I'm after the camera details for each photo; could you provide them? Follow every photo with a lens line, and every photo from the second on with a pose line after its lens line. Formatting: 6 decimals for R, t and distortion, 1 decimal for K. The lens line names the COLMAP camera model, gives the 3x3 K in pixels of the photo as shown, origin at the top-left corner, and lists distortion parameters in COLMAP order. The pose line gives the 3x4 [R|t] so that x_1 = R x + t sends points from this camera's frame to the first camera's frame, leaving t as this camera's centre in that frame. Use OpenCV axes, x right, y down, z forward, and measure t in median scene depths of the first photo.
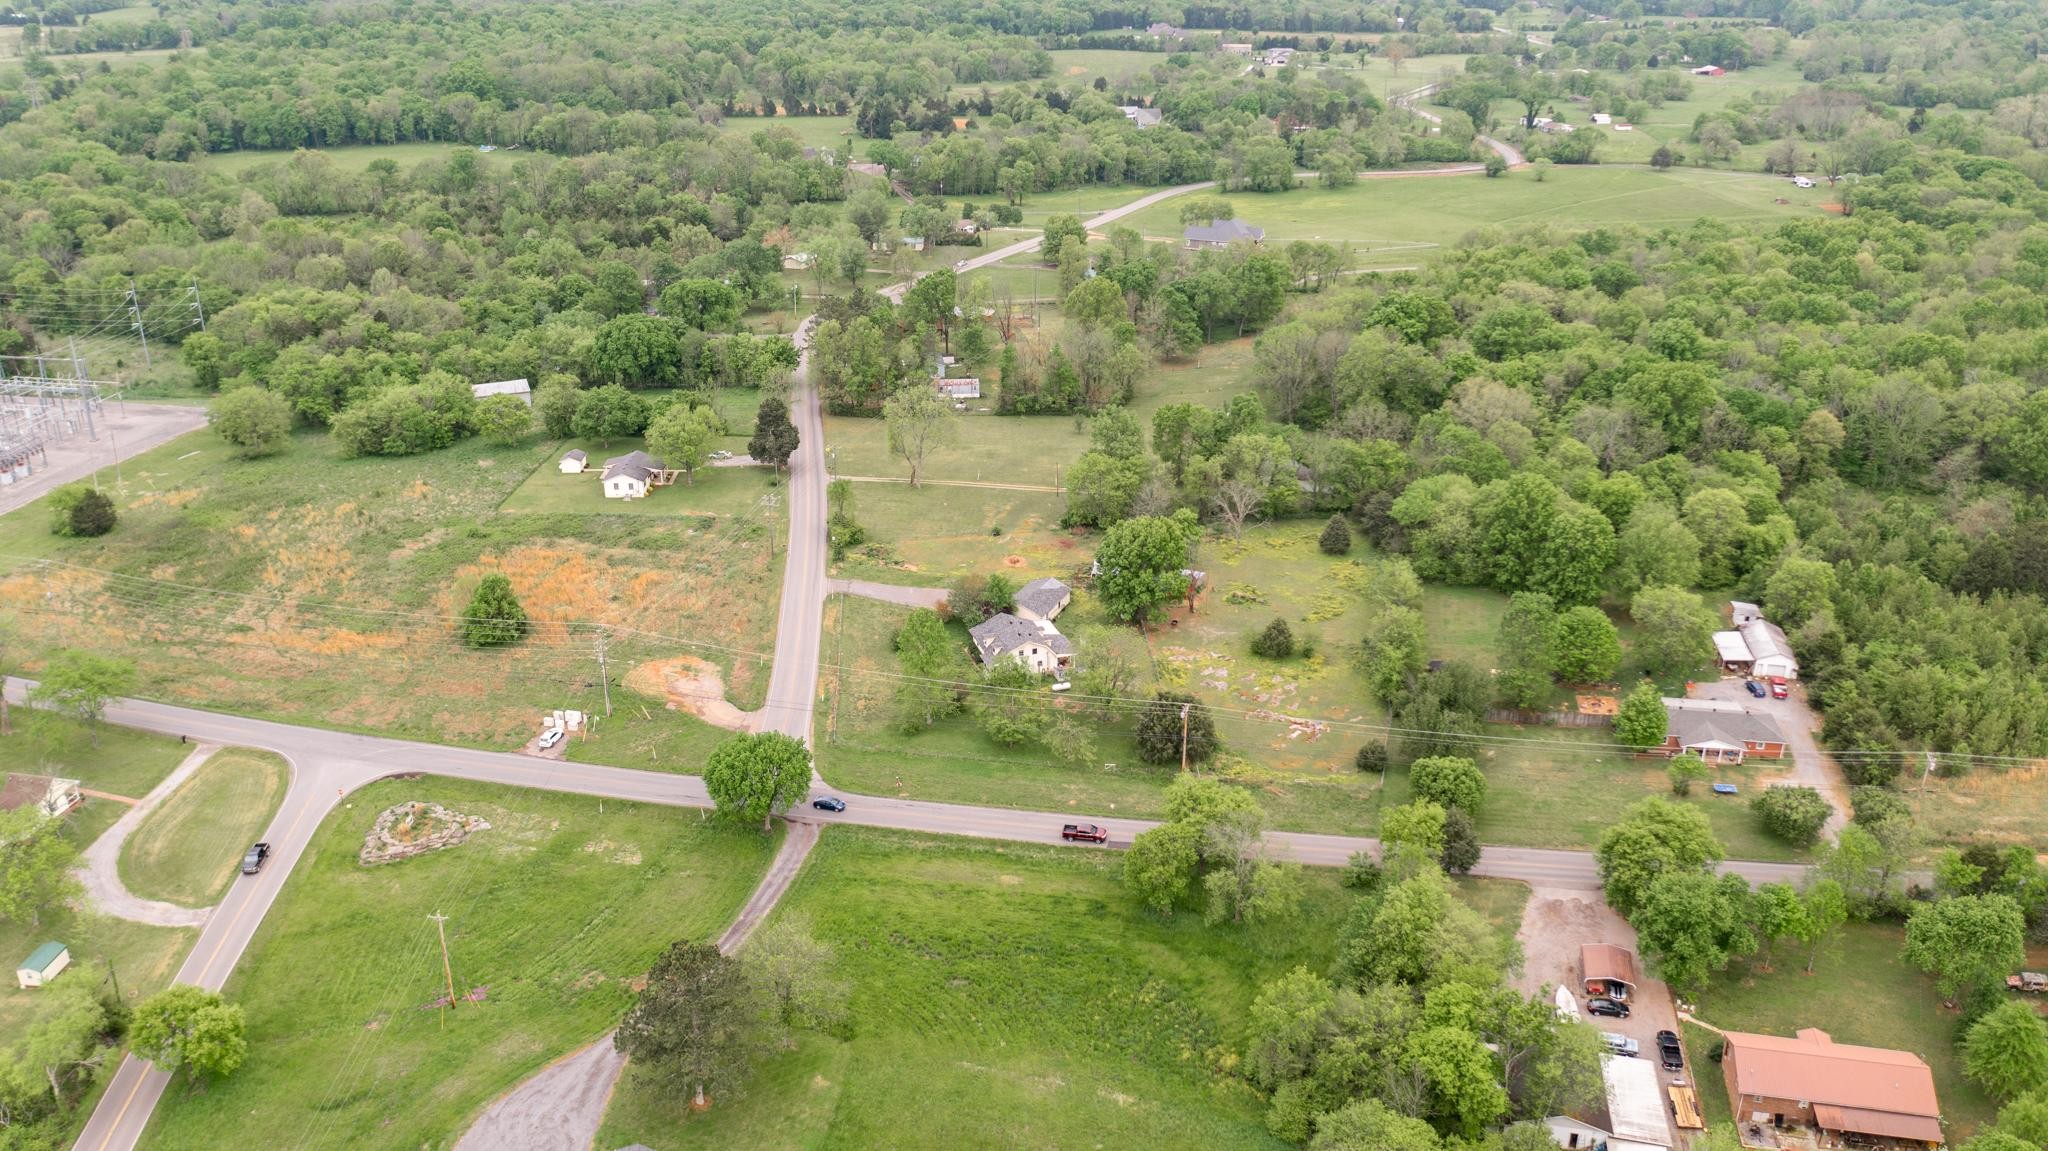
lens RADIAL K [[1589.1, 0, 1031.7], [0, 1589.1, 584.5], [0, 0, 1]] dist [-0.021092, 0.000834]
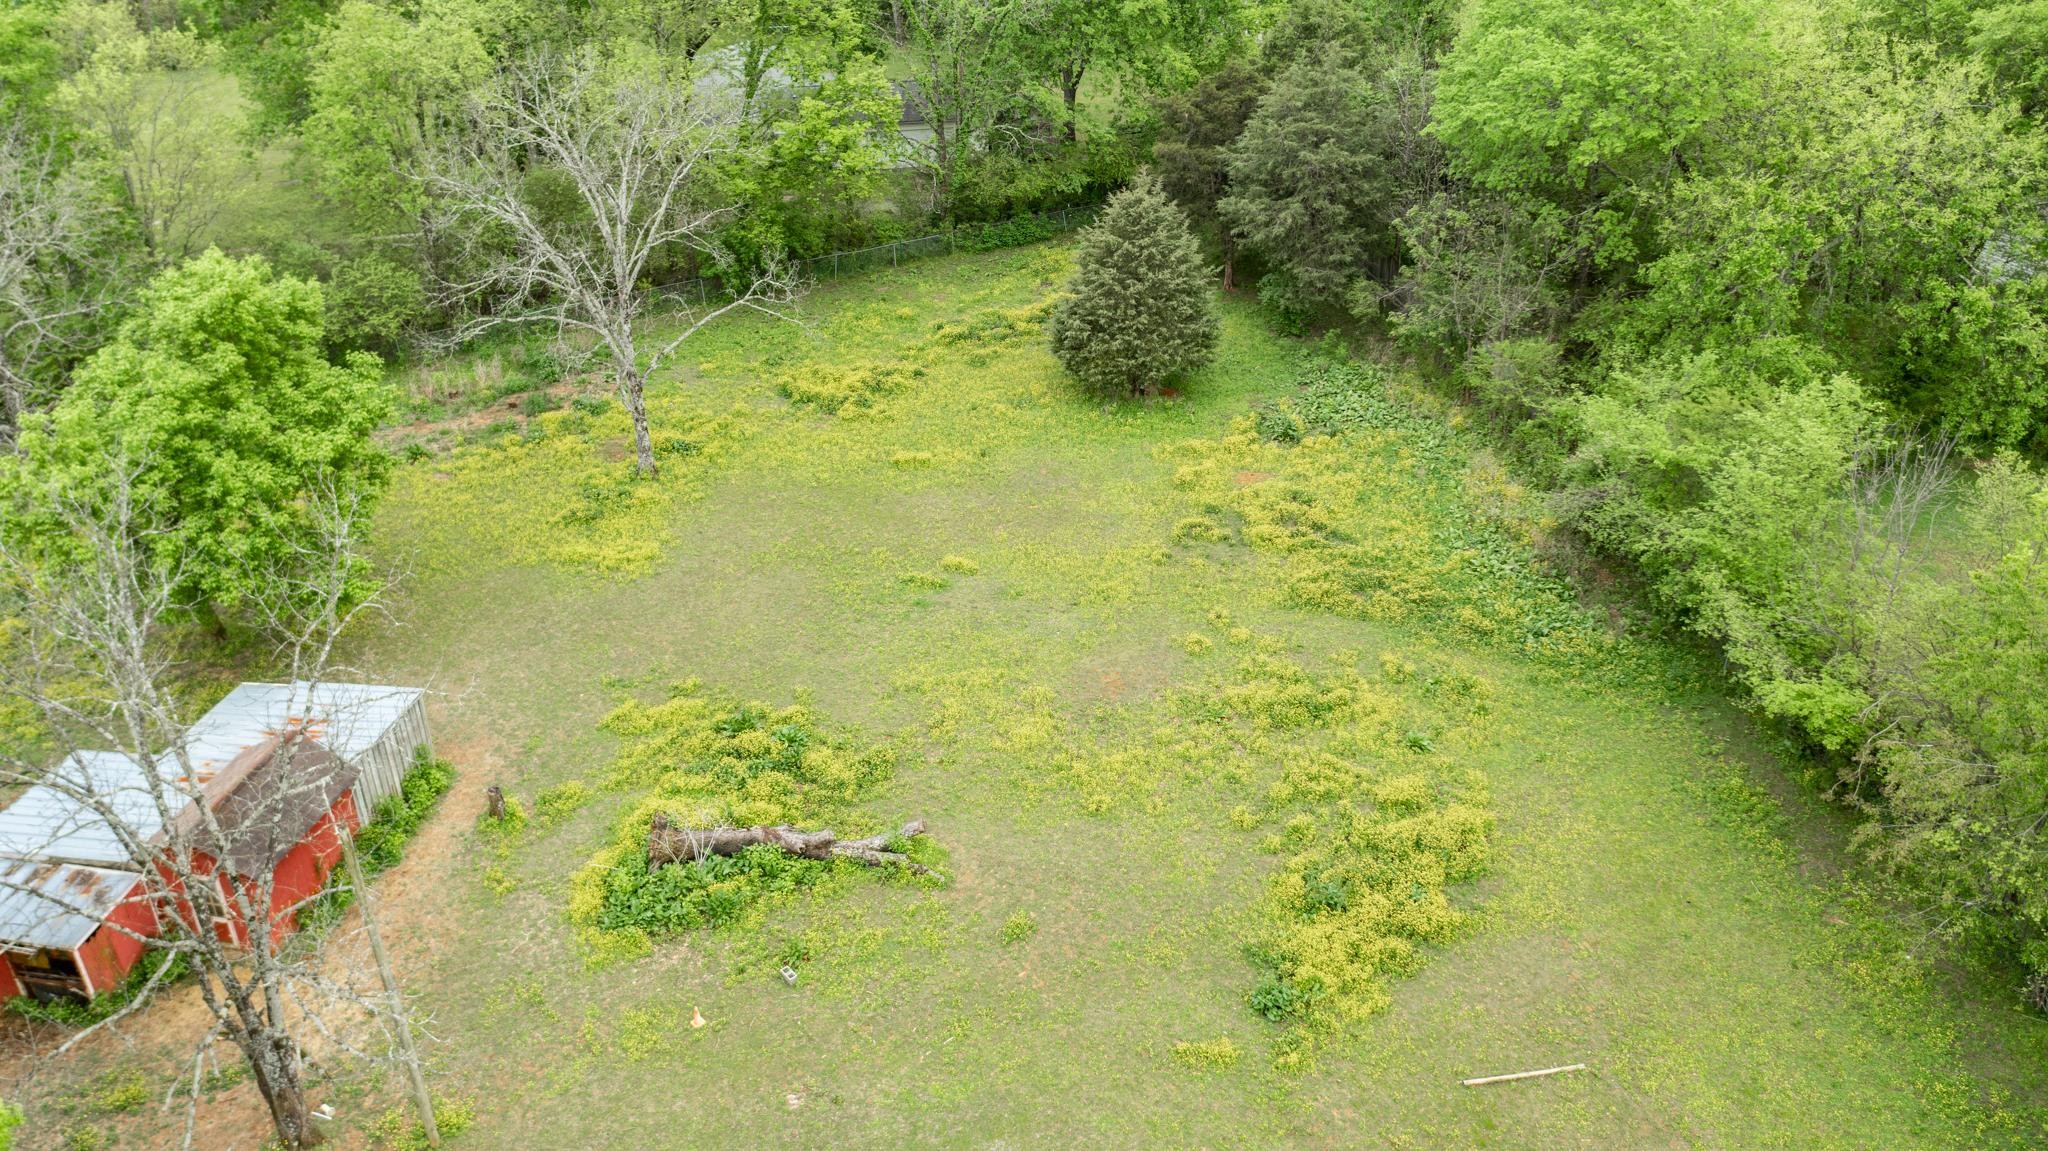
lens RADIAL K [[1589.1, 0, 1031.7], [0, 1589.1, 584.5], [0, 0, 1]] dist [-0.021092, 0.000834]
pose [[0.930714, -0.193663, 0.310268, 0.096813], [0.158222, 0.978015, 0.135838, -0.021670], [-0.329754, -0.077335, 0.940894, 0.702774]]
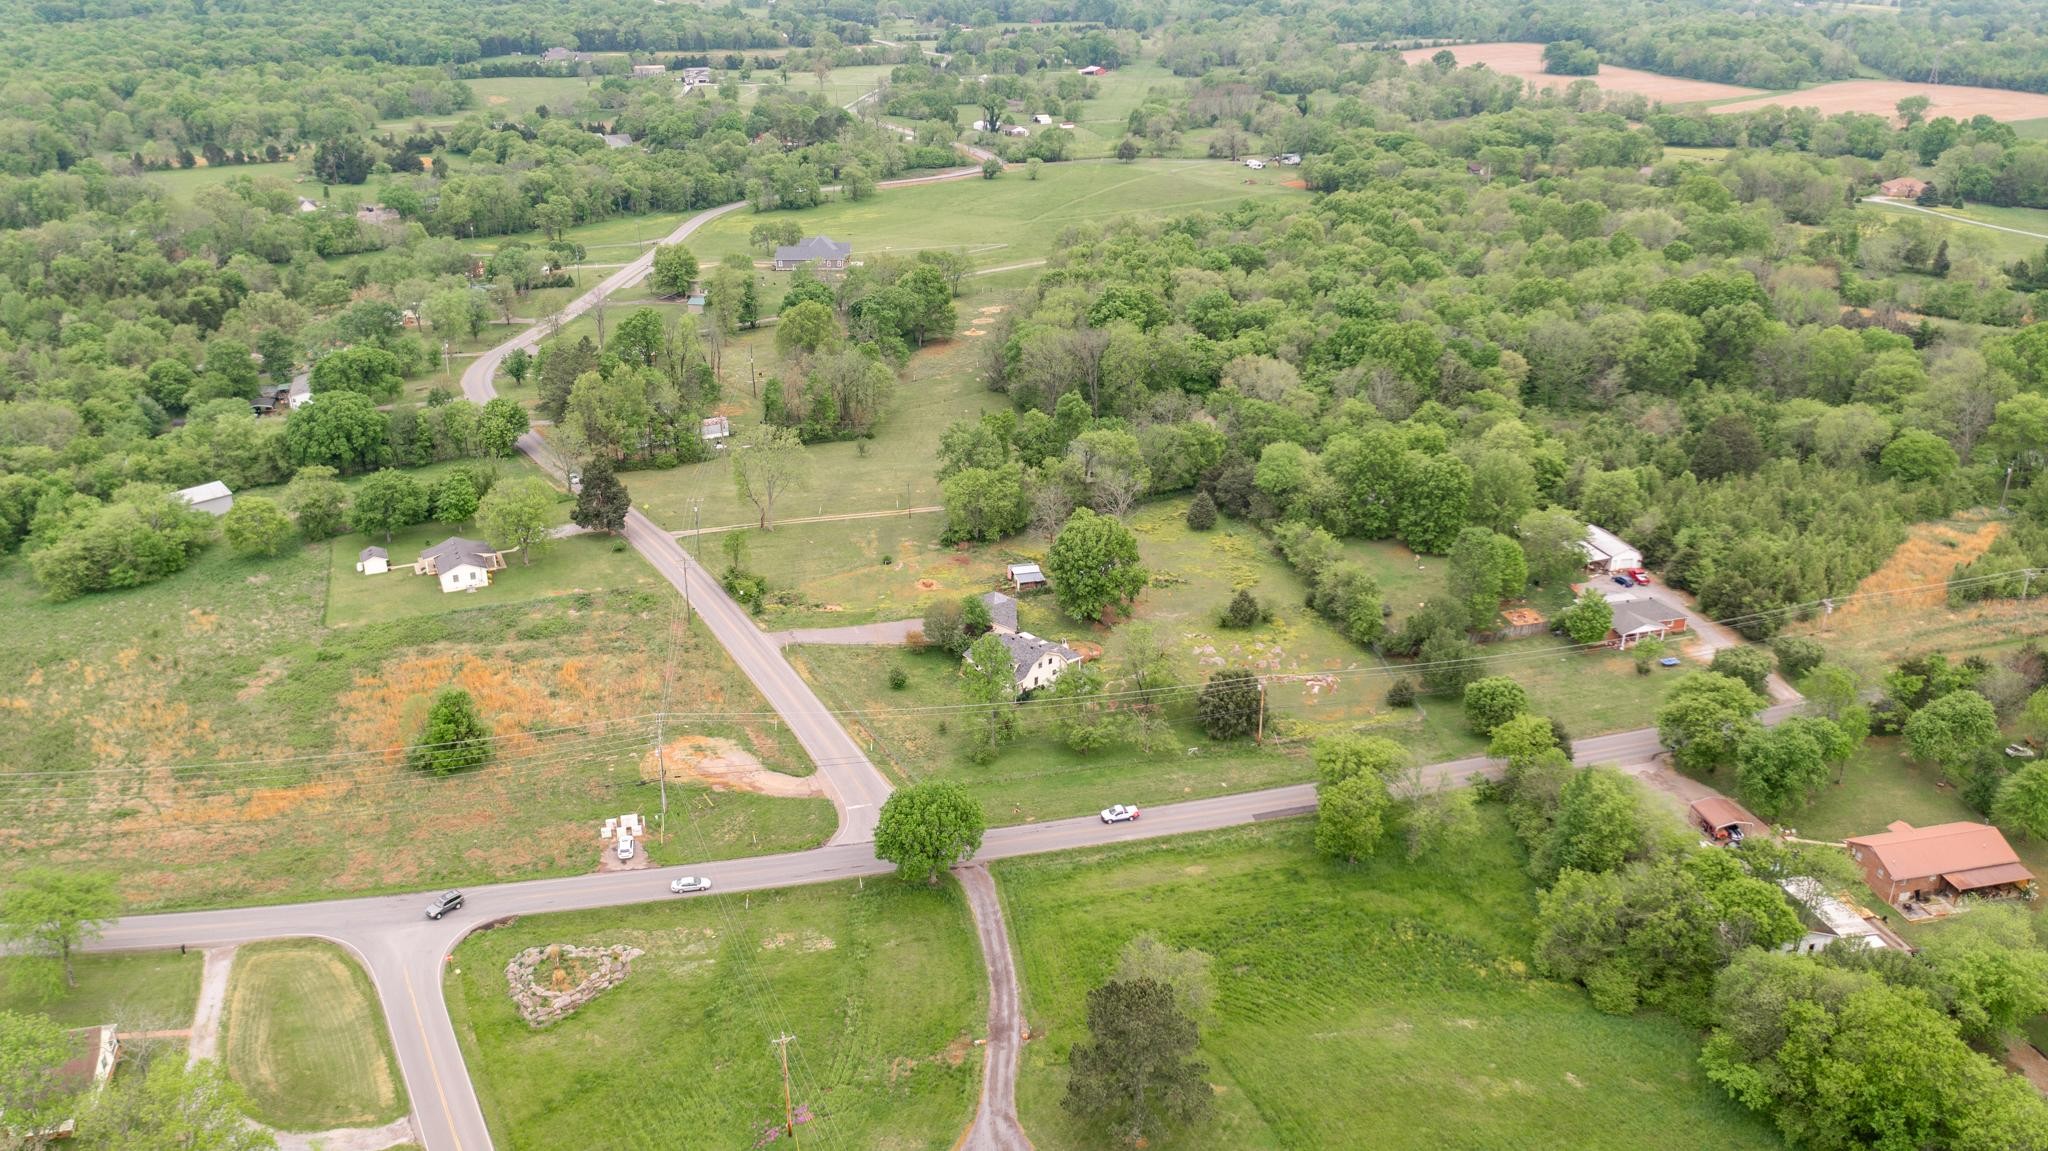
lens RADIAL K [[1589.1, 0, 1031.7], [0, 1589.1, 584.5], [0, 0, 1]] dist [-0.021092, 0.000834]
pose [[0.909835, -0.162813, 0.381697, -0.283841], [0.166354, 0.985775, 0.023950, -0.023796], [-0.380166, 0.041706, 0.923977, 0.046554]]
